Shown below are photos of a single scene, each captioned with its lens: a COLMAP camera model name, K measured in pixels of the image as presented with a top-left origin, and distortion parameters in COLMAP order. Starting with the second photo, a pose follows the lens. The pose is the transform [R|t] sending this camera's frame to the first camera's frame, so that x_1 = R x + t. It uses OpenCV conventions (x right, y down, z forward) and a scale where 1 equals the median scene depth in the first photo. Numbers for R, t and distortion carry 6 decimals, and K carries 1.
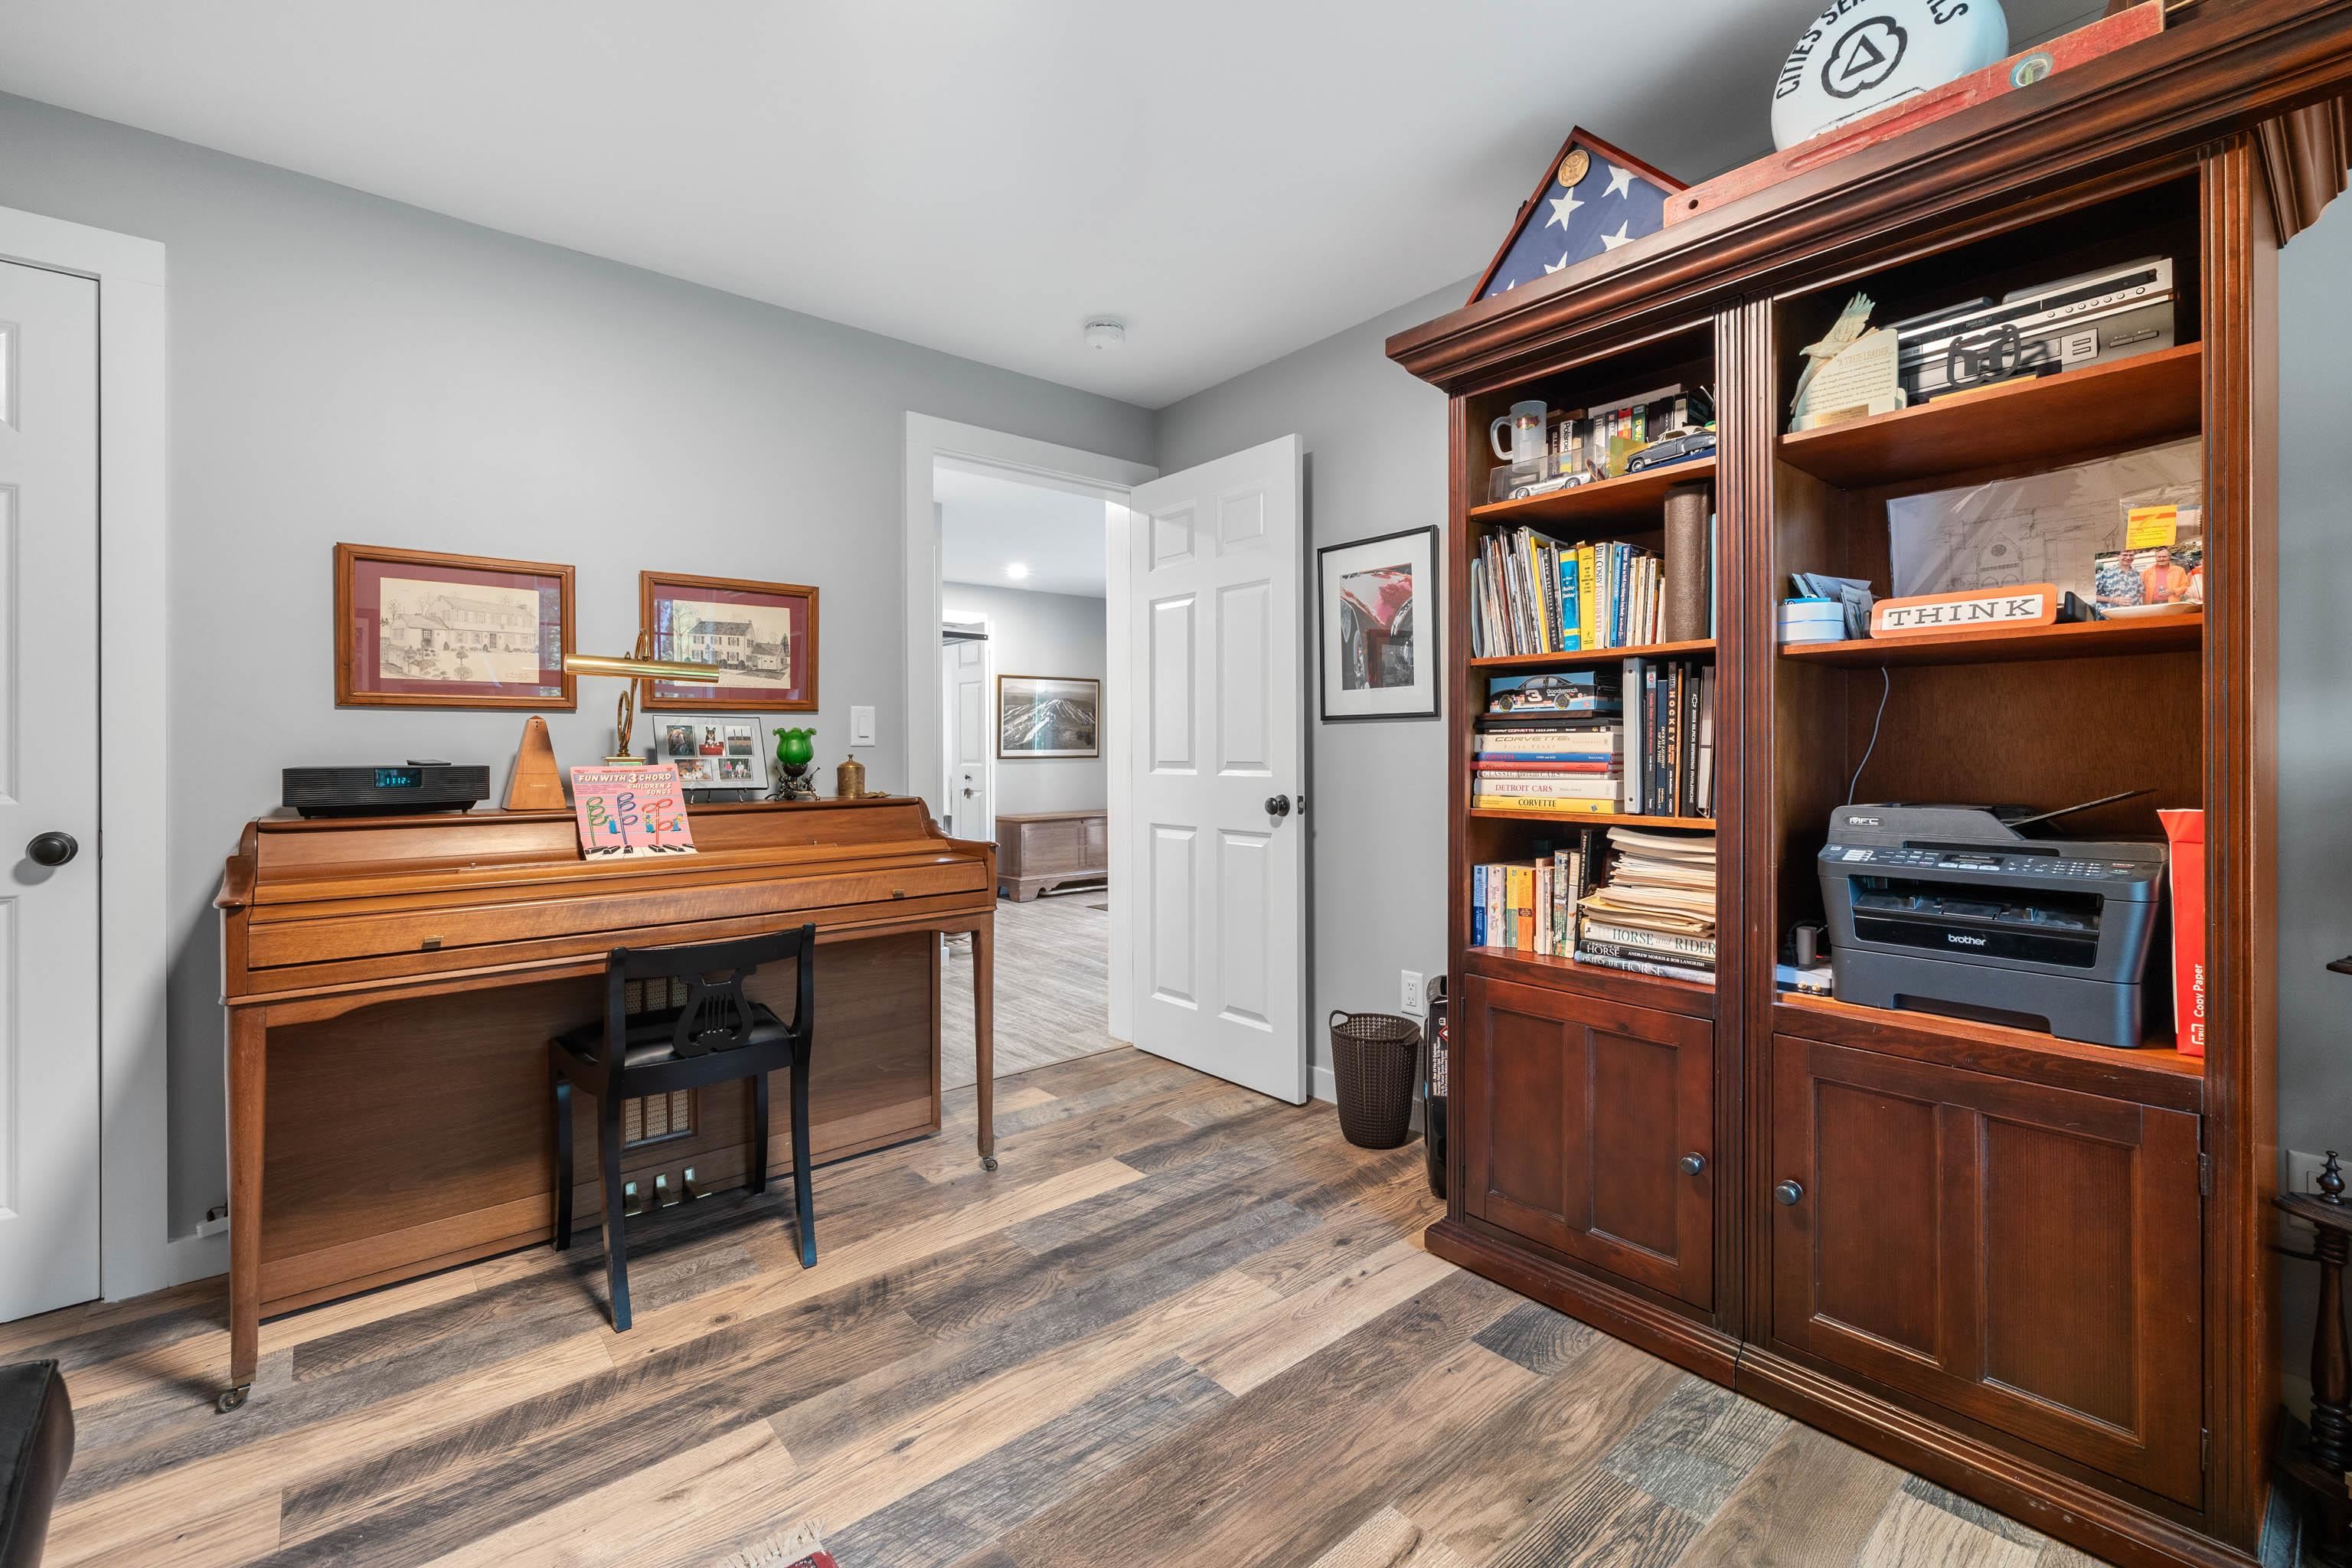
lens RADIAL K [[1000.2, 0, 1177.8], [0, 1000.2, 745.6], [0, 0, 1]] dist [-0.001029, -0.000078]
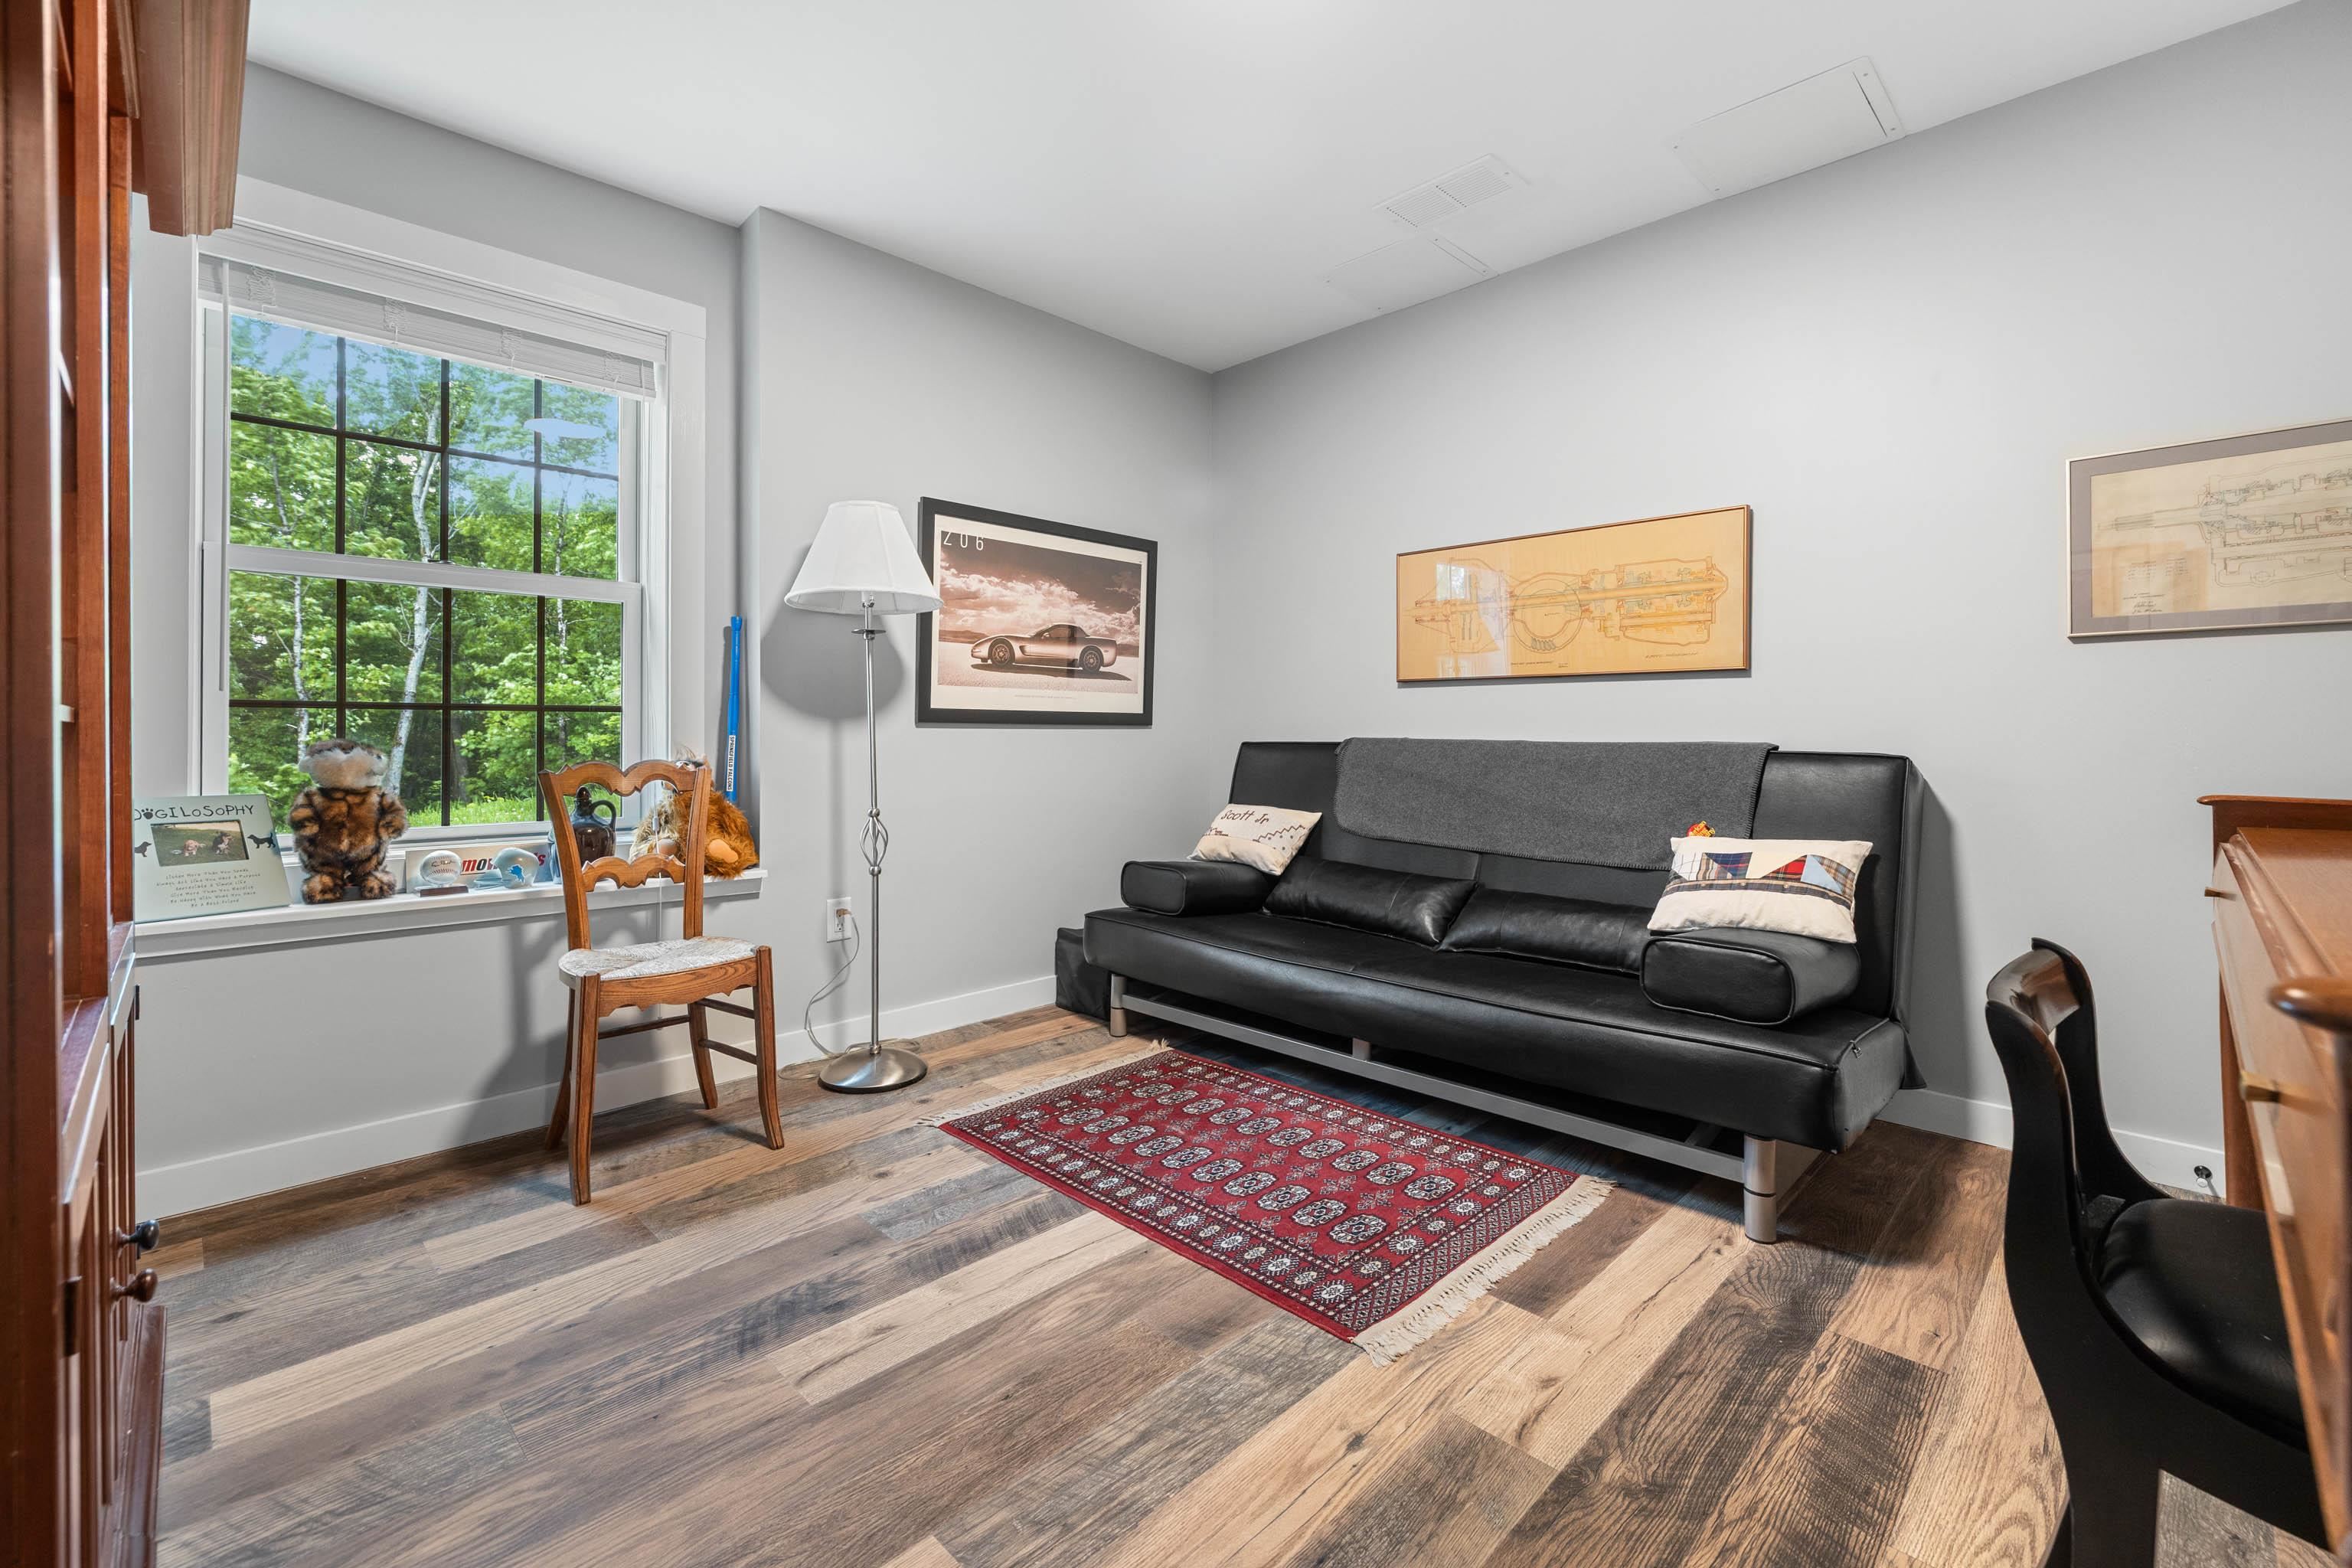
lens RADIAL K [[1000.2, 0, 1177.8], [0, 1000.2, 745.6], [0, 0, 1]] dist [-0.001029, -0.000078]
pose [[-0.996562, 0.005625, -0.082659, -0.059447], [0.005230, 0.999974, 0.004997, 0.110452], [0.082685, 0.004548, -0.996565, 1.816091]]
